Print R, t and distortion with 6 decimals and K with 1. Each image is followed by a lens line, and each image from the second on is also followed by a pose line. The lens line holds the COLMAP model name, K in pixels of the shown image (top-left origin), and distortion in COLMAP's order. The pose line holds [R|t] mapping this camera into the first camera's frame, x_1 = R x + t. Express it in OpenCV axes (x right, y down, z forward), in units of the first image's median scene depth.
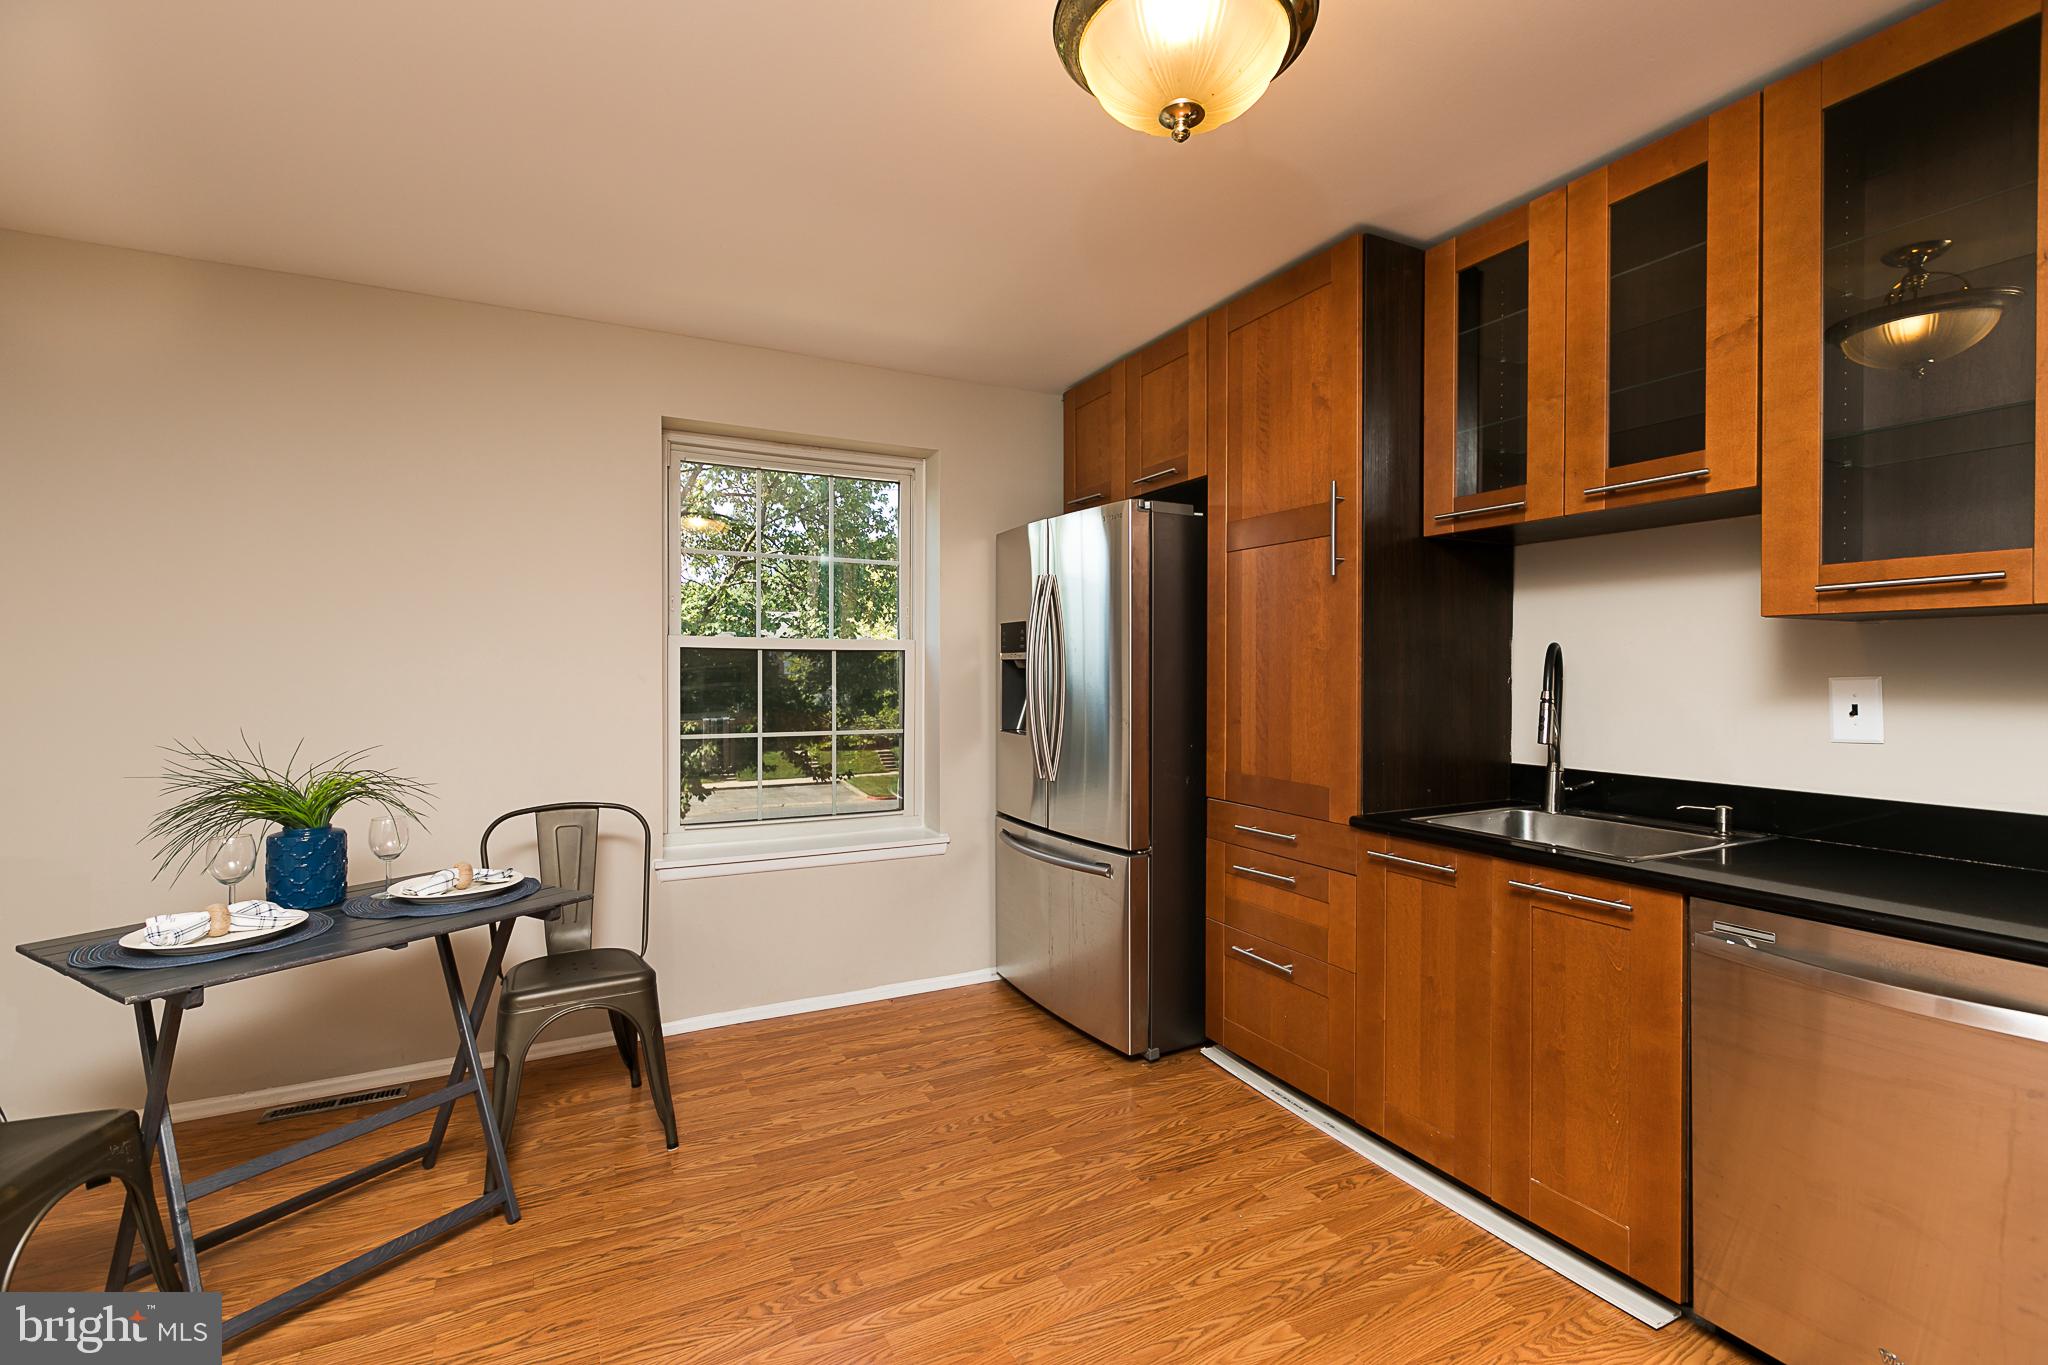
lens RADIAL K [[904.7, 0, 1016.9], [0, 904.7, 679.1], [0, 0, 1]] dist [0.000533, -0.001061]
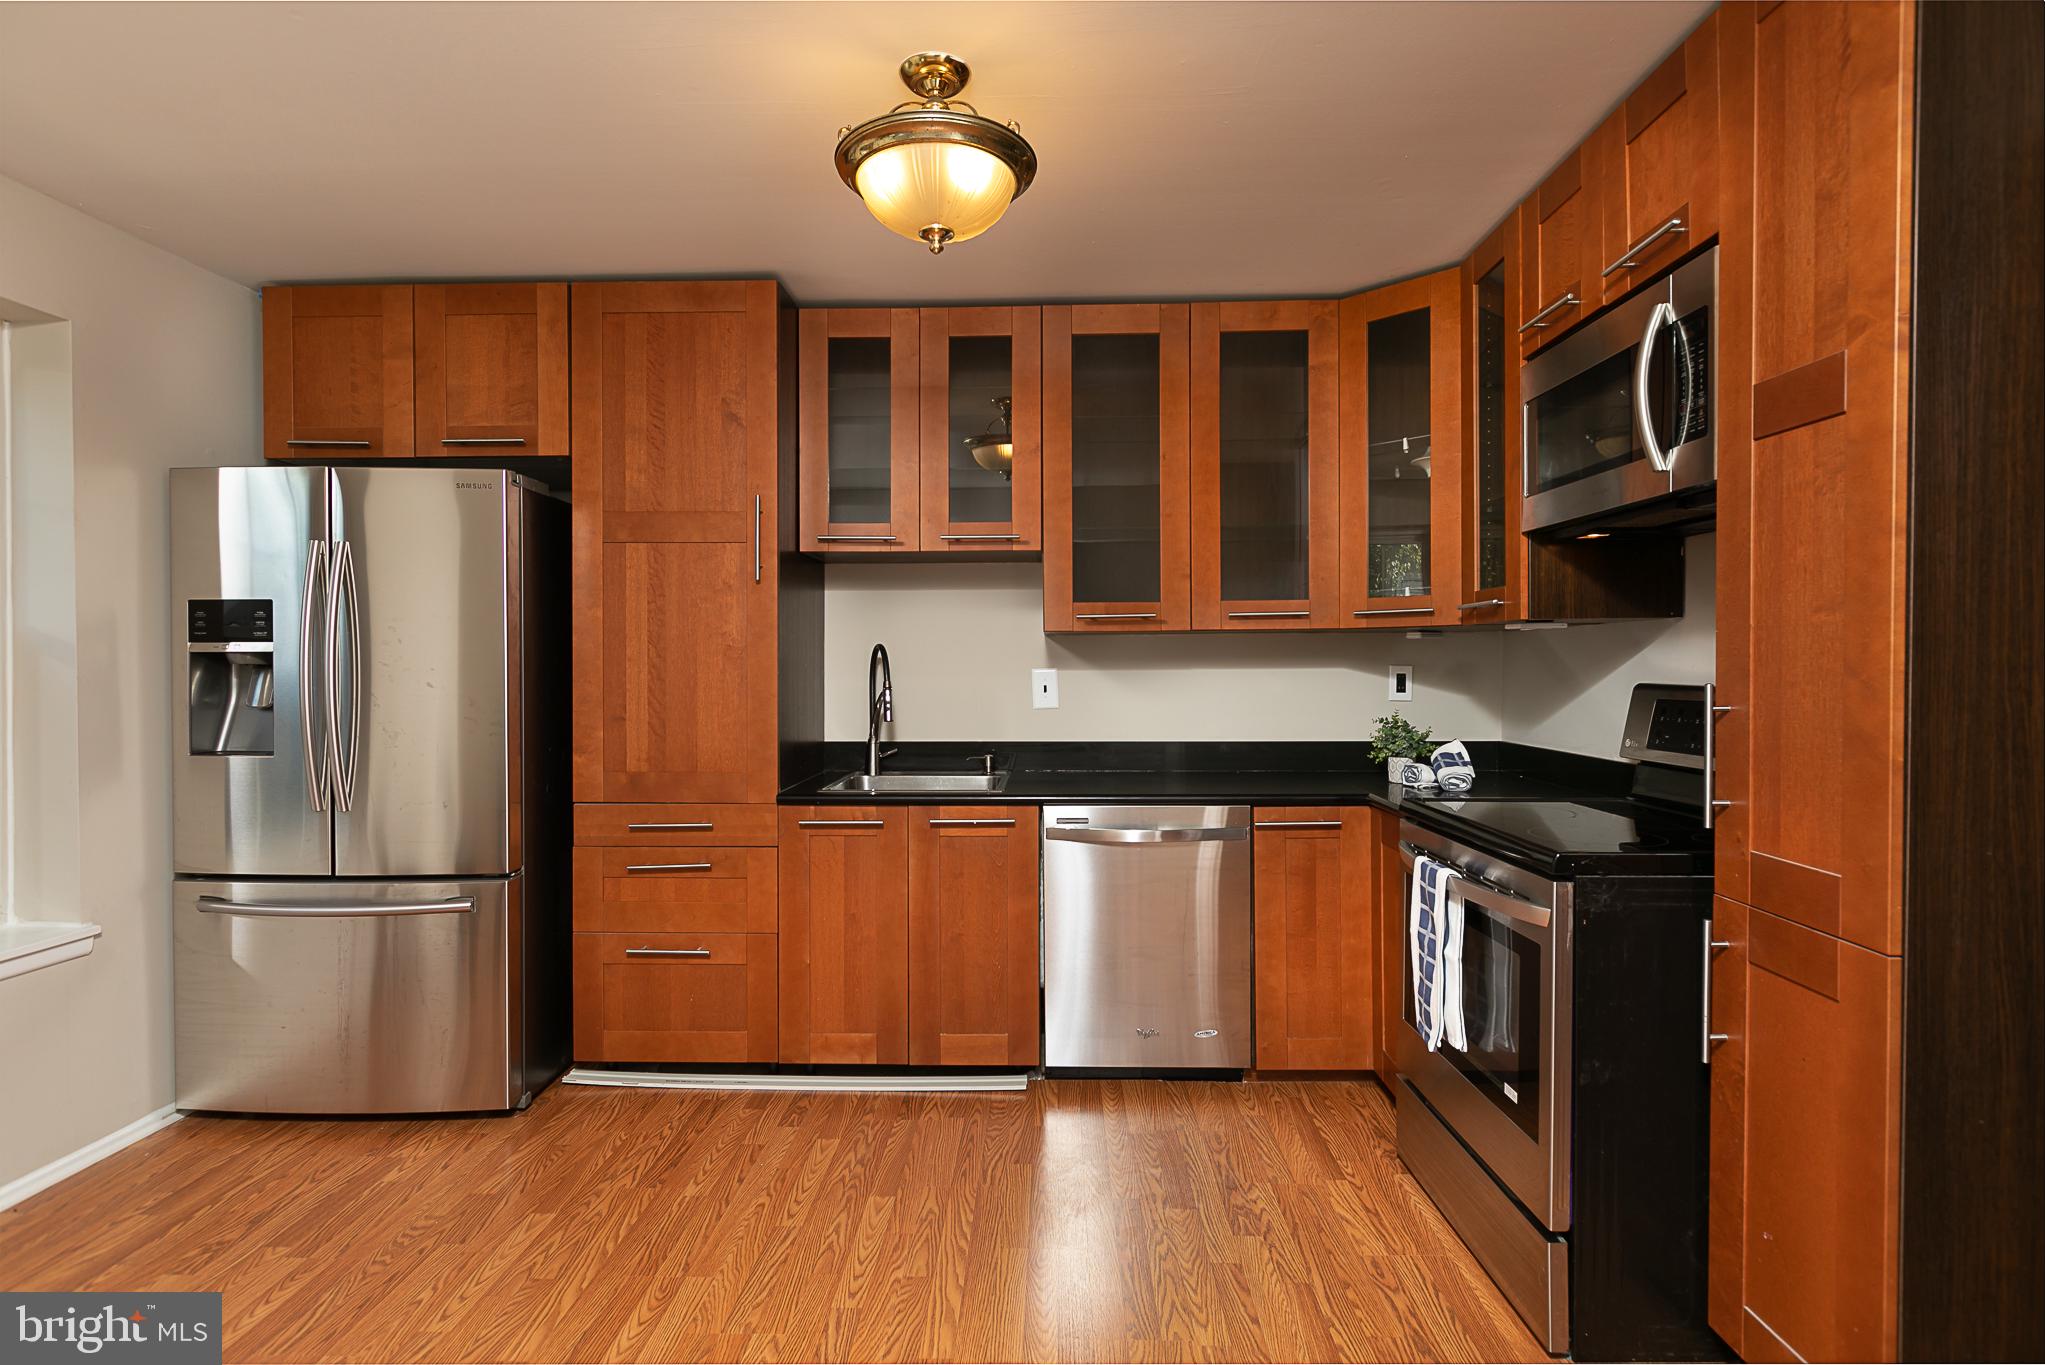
lens RADIAL K [[1045.9, 0, 1016.1], [0, 1045.9, 674.0], [0, 0, 1]] dist [-0.002795, -0.001091]
pose [[0.480659, -0.008250, 0.876869, -0.608241], [0.010448, 0.999939, 0.003682, -0.000648], [-0.876846, 0.007392, 0.480715, 0.102695]]
